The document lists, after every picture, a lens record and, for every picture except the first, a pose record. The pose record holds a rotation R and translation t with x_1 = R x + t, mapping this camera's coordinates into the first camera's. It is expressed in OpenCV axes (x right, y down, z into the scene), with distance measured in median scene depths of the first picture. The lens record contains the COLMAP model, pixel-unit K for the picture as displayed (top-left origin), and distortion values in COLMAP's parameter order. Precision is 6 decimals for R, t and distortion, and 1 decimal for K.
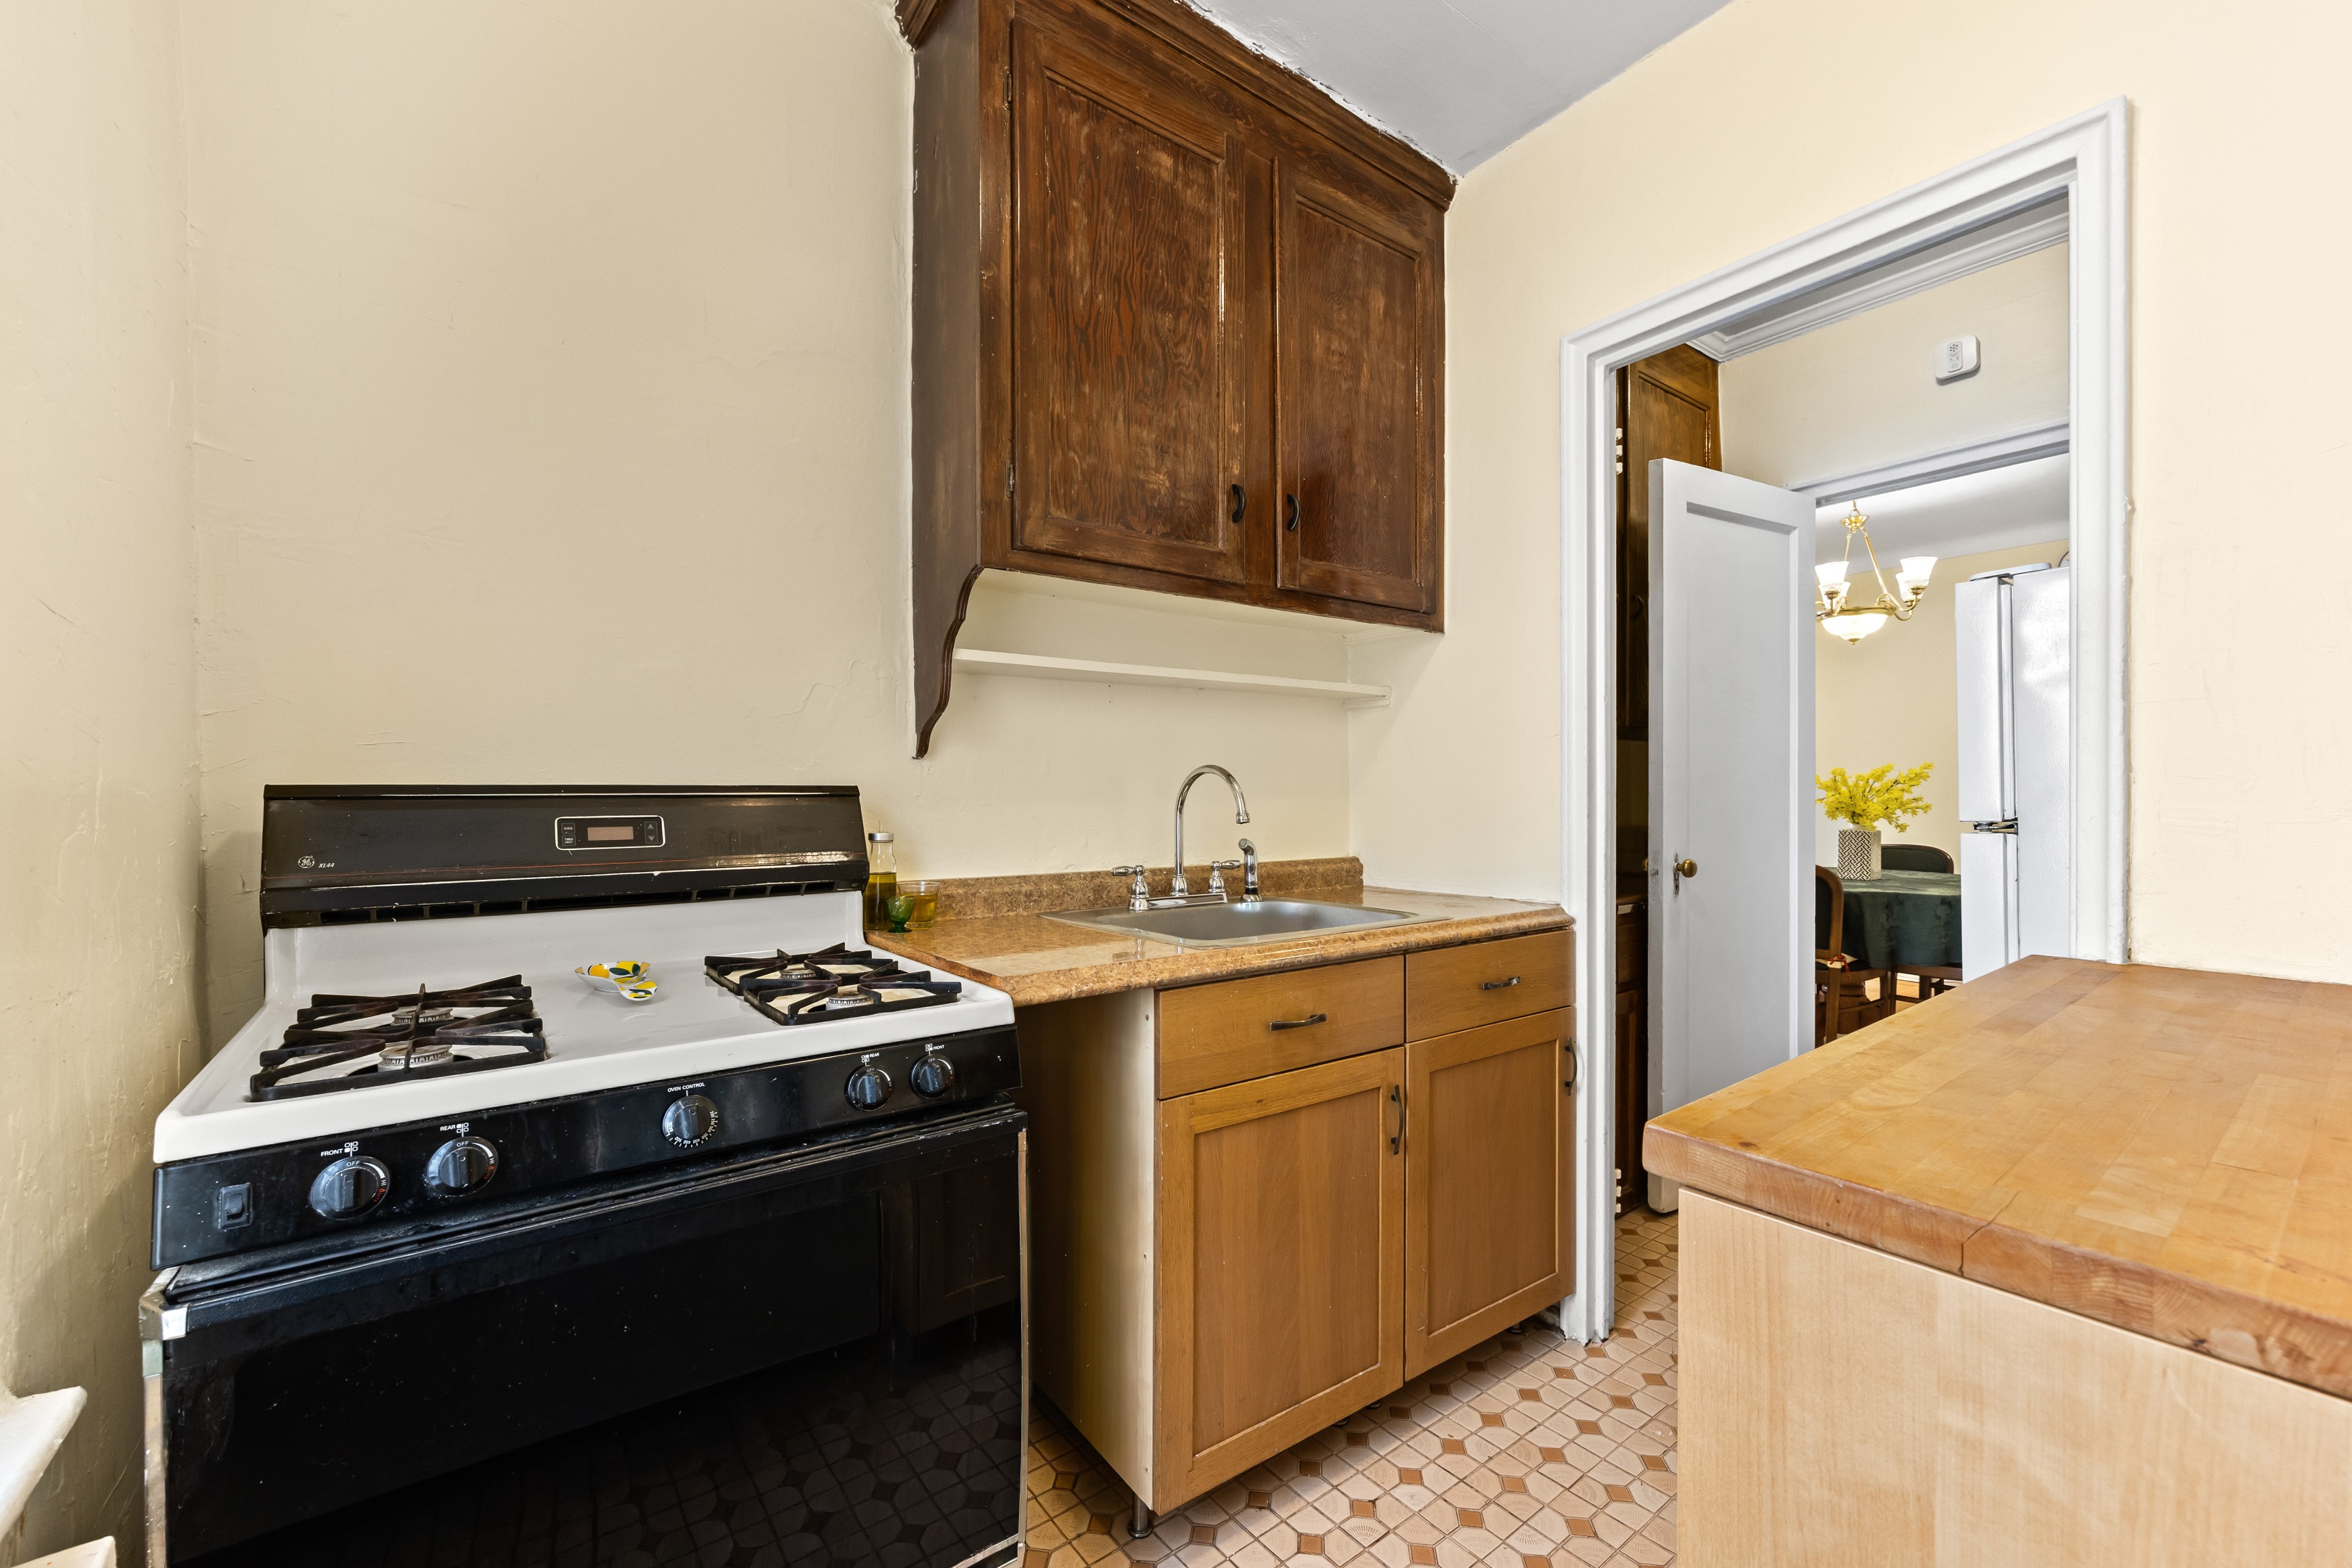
lens RADIAL K [[940.5, 0, 1177.6], [0, 940.5, 788.2], [0, 0, 1]] dist [0.000236, -0.000177]
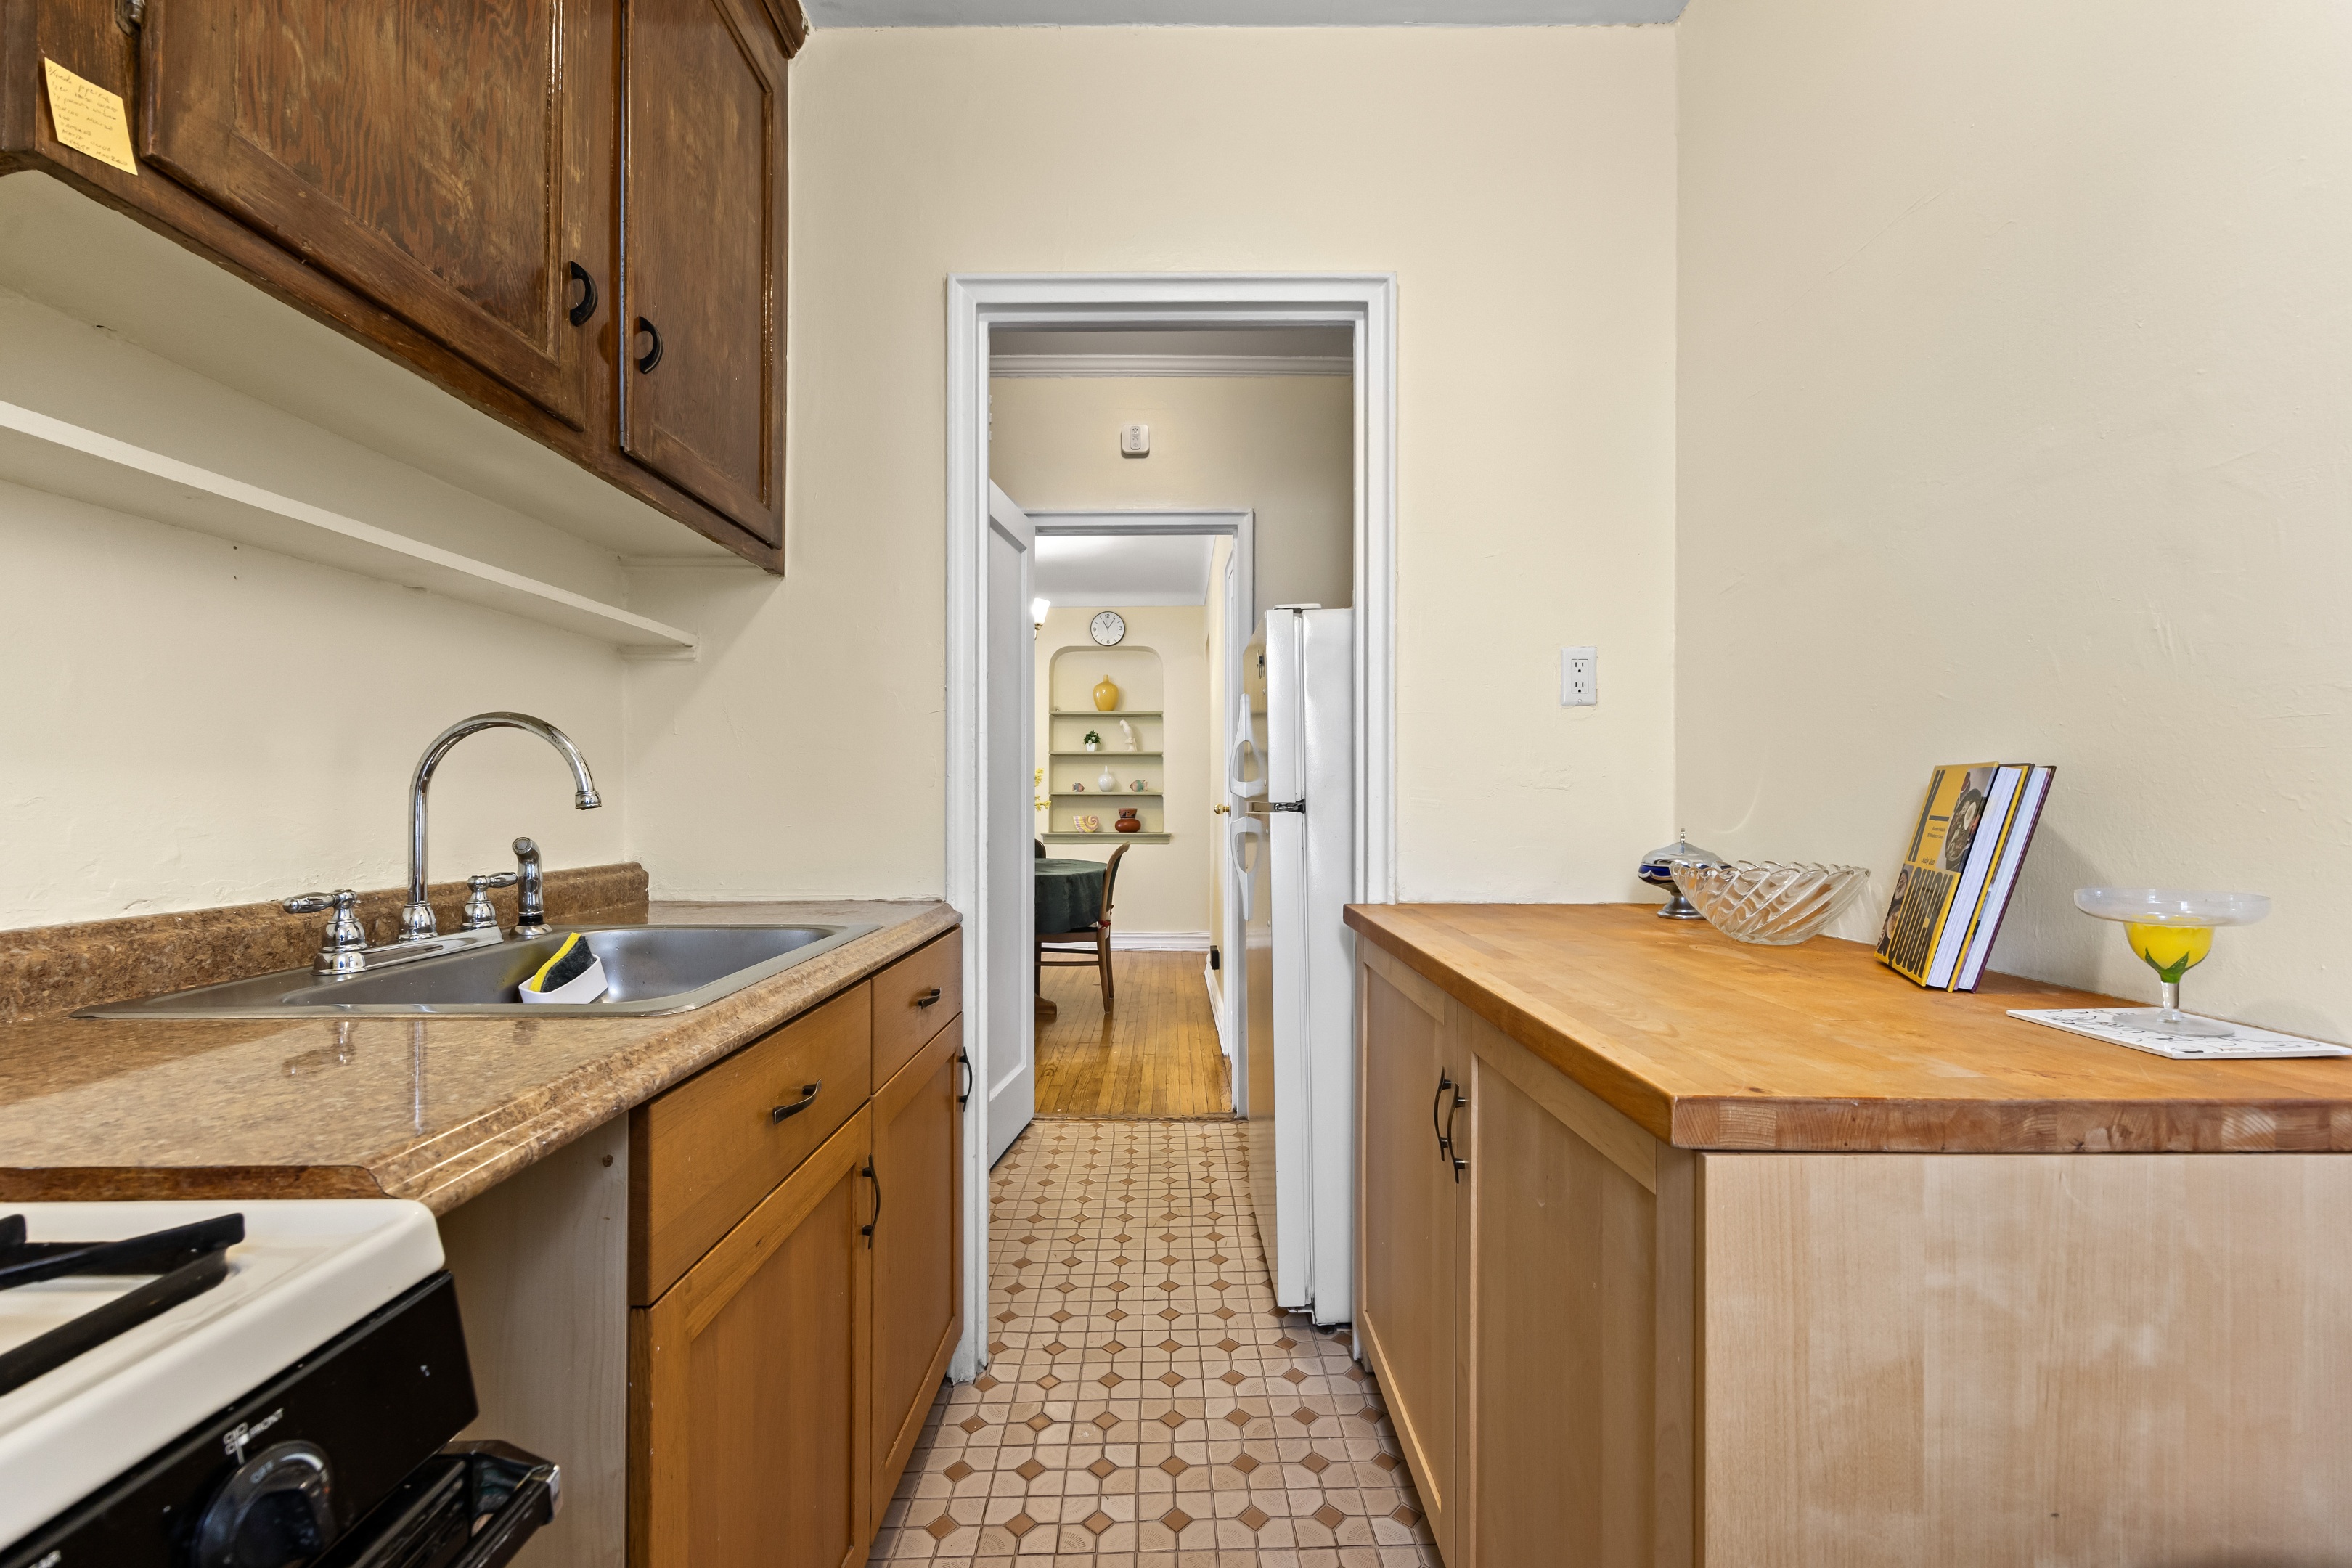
lens RADIAL K [[940.5, 0, 1177.6], [0, 940.5, 788.2], [0, 0, 1]] dist [0.000236, -0.000177]
pose [[0.595270, 0.015423, 0.803378, -0.194529], [-0.011002, 0.999878, -0.011043, 0.025756], [-0.803450, -0.002265, 0.595367, 0.307466]]
